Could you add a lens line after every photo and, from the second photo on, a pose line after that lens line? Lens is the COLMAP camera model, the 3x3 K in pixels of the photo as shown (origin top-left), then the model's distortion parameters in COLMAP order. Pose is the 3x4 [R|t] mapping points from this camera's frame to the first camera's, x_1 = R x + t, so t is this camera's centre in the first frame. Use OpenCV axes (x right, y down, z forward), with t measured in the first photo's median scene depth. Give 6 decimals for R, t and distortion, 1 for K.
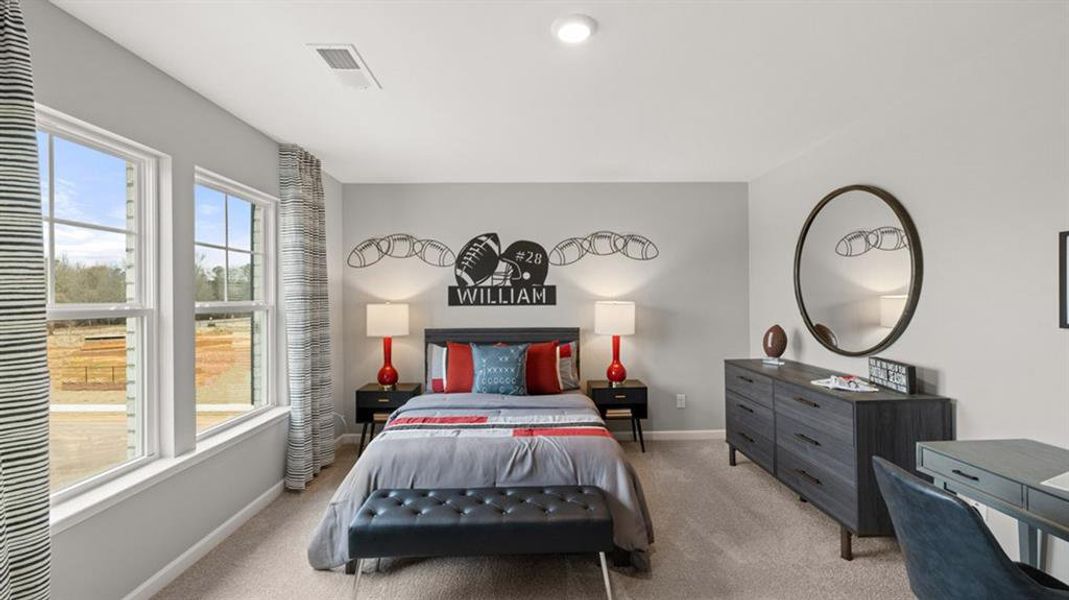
lens RADIAL K [[460.2, 0, 531.7], [0, 460.2, 294.8], [0, 0, 1]] dist [0.000563, 0.000151]
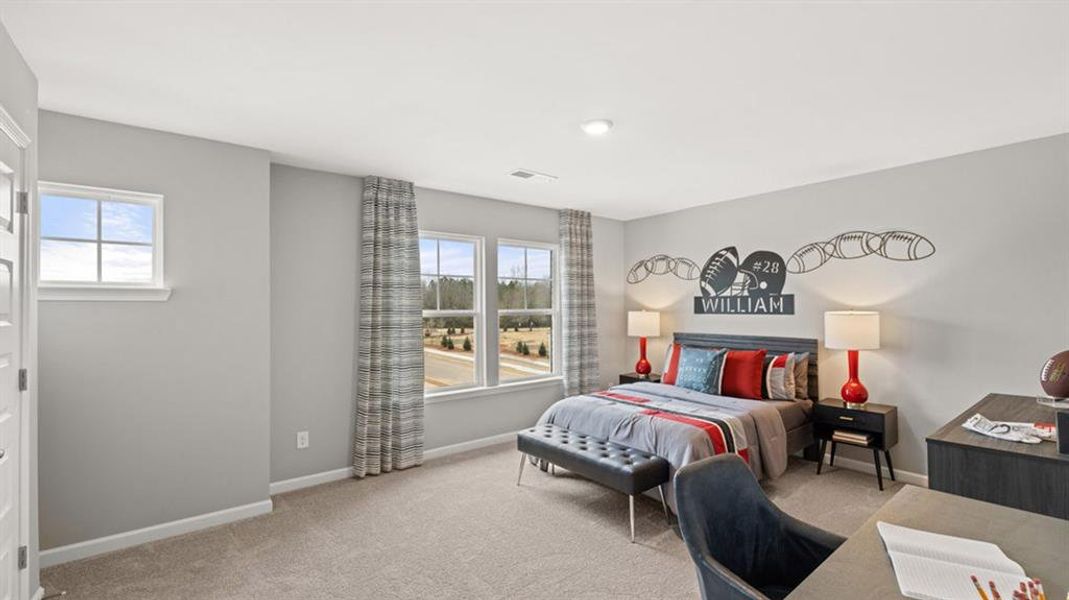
lens RADIAL K [[458.1, 0, 535.8], [0, 458.1, 306.1], [0, 0, 1]] dist [-0.002311, -0.000023]
pose [[0.595590, 0.002383, -0.803285, 0.503831], [0.007753, 0.999932, 0.008715, -0.008250], [0.803251, -0.011419, 0.595531, -0.006807]]
